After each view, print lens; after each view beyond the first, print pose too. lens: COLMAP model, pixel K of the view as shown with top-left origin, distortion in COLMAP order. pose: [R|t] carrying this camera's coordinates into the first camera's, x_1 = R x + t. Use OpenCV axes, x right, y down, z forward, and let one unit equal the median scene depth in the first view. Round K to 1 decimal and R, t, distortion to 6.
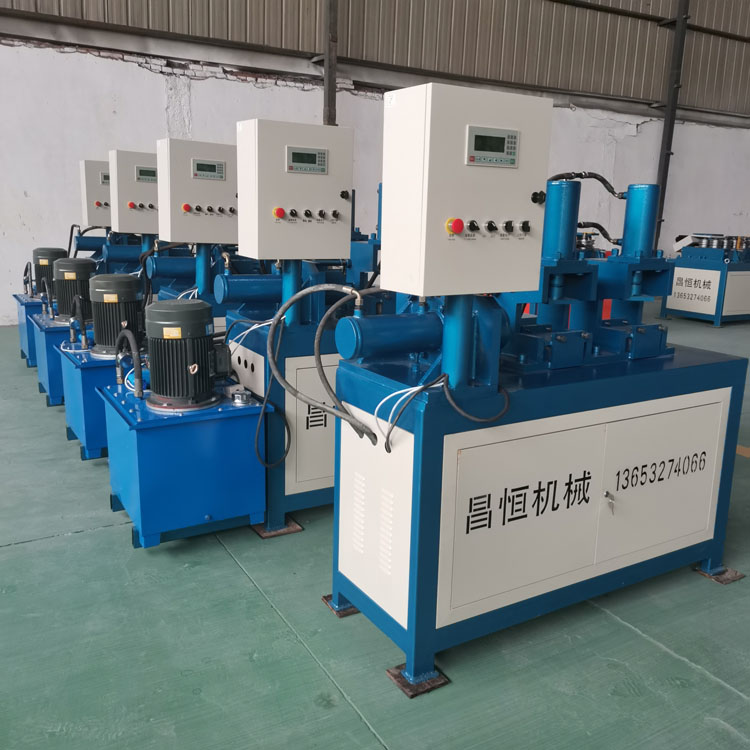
lens RADIAL K [[752.0, 0, 371.1], [0, 752.0, 377.0], [0, 0, 1]] dist [0.013389, 0.000000]
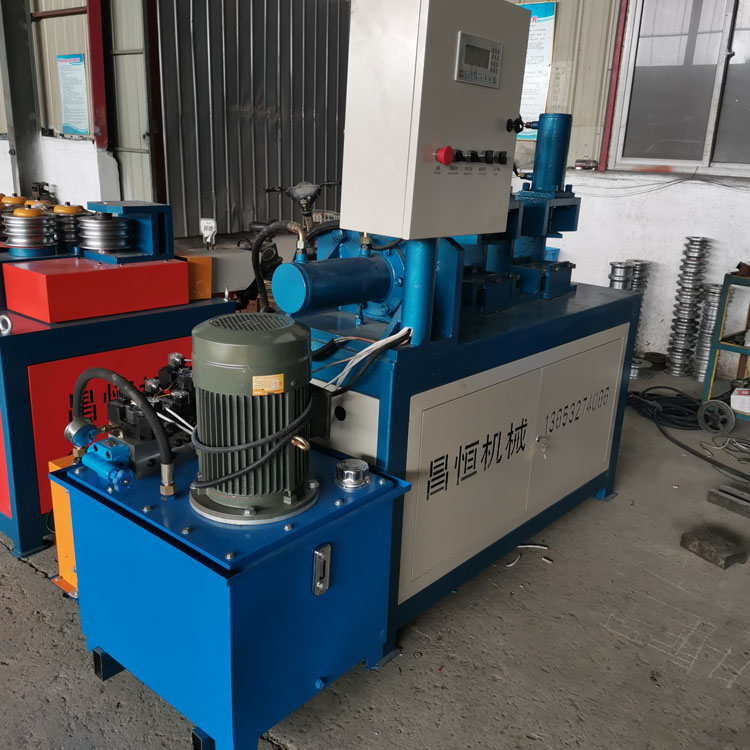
lens RADIAL K [[752.0, 0, 404.5], [0, 752.0, 393.1], [0, 0, 1]] dist [0.013389, 0.000000]
pose [[0.945032, -0.078443, 0.317429, -0.165804], [0.043516, 0.992334, 0.115670, -0.026477], [-0.324069, -0.095499, 0.941201, 0.142218]]
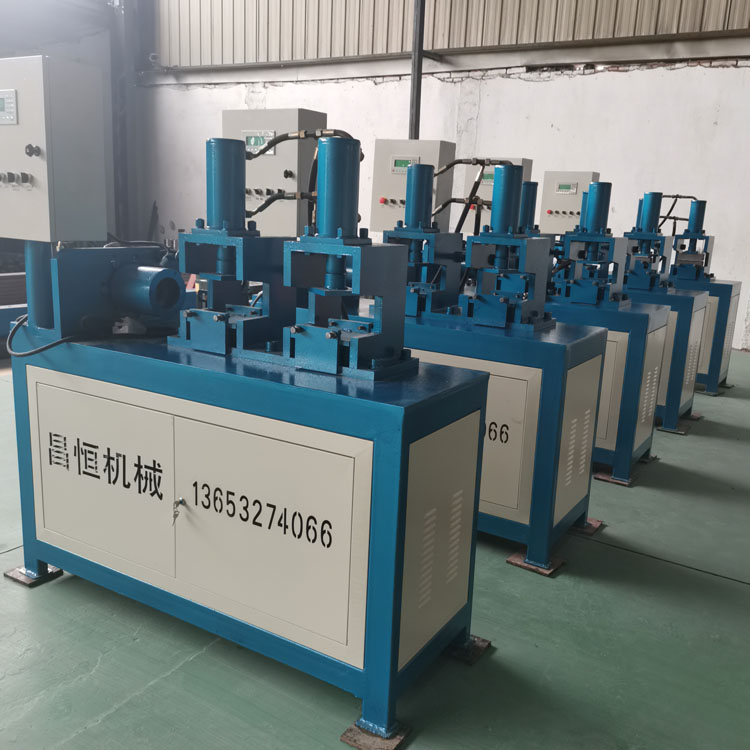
lens RADIAL K [[752.0, 0, 377.3], [0, 752.0, 376.7], [0, 0, 1]] dist [0.013389, 0.000000]
pose [[0.467729, 0.189667, -0.863282, 1.169913], [-0.228647, 0.969423, 0.089105, -0.113056], [0.853785, 0.155710, 0.496795, 0.770289]]
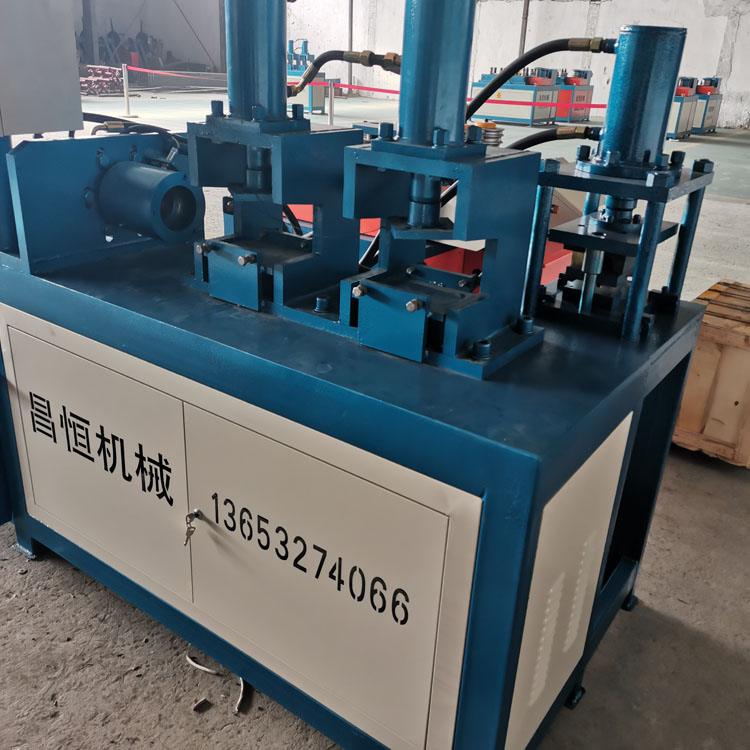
lens RADIAL K [[752.0, 0, 375.0], [0, 752.0, 373.7], [0, 0, 1]] dist [0.013389, 0.000000]
pose [[0.395219, 0.372139, -0.839830, 0.877059], [-0.247098, 0.923634, 0.292991, -0.174186], [0.884728, 0.091724, 0.456993, 0.866951]]
